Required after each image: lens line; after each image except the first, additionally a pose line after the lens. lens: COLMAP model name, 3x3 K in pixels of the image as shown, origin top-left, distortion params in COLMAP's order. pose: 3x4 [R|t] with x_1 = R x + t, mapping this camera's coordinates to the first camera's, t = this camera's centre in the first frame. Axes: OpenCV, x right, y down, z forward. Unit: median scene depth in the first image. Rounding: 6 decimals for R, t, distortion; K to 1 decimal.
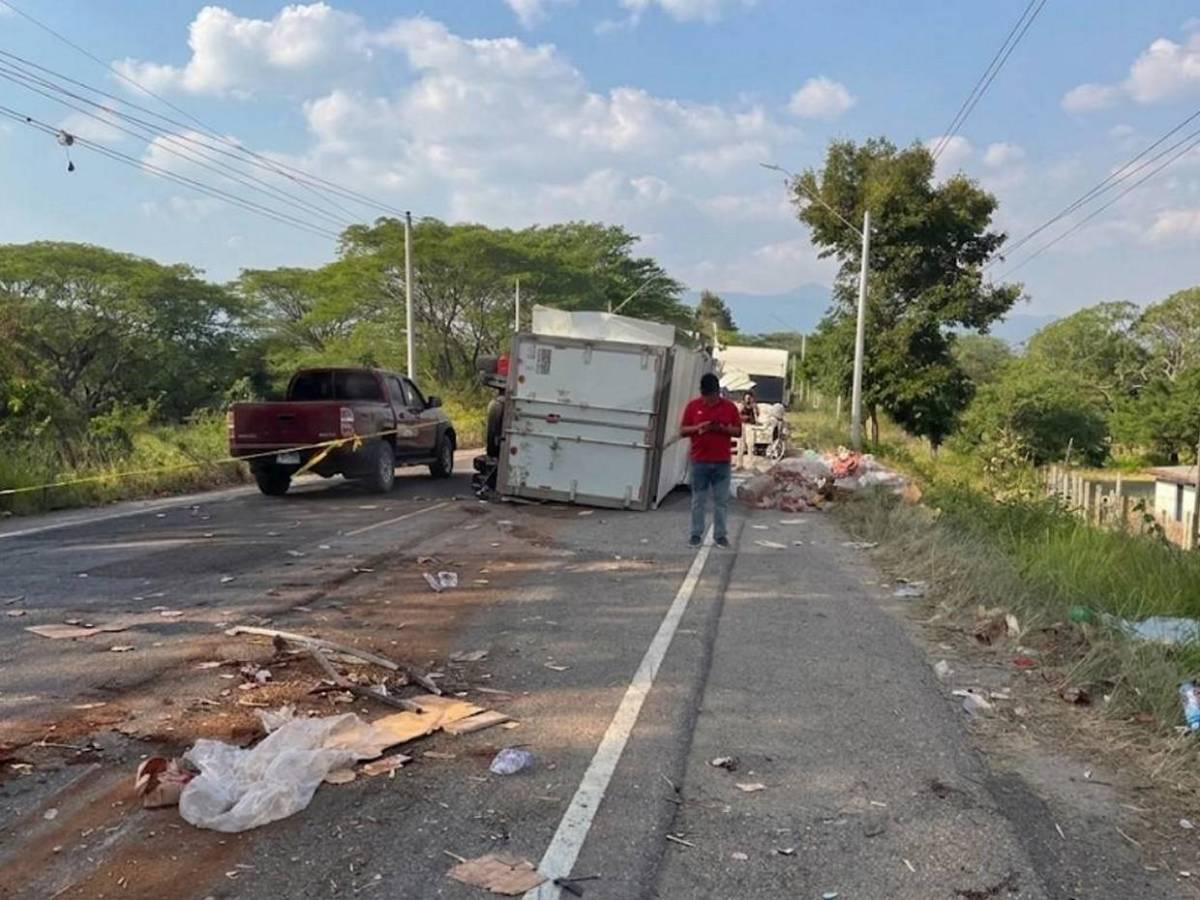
lens RADIAL K [[1170.7, 0, 600.0], [0, 1170.7, 450.0], [0, 0, 1]] dist [0.065437, -0.010778]
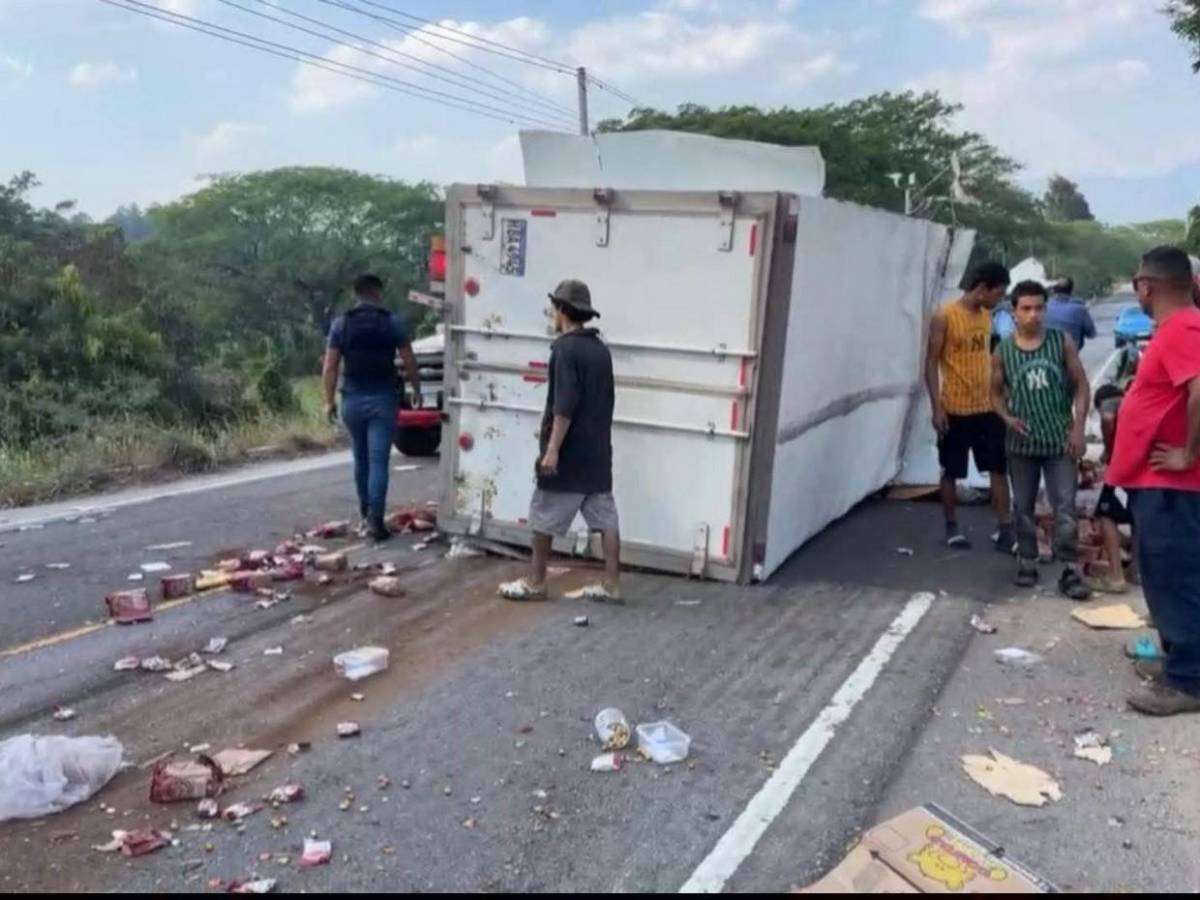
lens RADIAL K [[1170.7, 0, 600.0], [0, 1170.7, 450.0], [0, 0, 1]] dist [0.065437, -0.010778]
pose [[0.957509, -0.004220, -0.288374, 0.112526], [0.023720, 0.997658, 0.064160, -0.025321], [0.287428, -0.068274, 0.955366, 0.566599]]
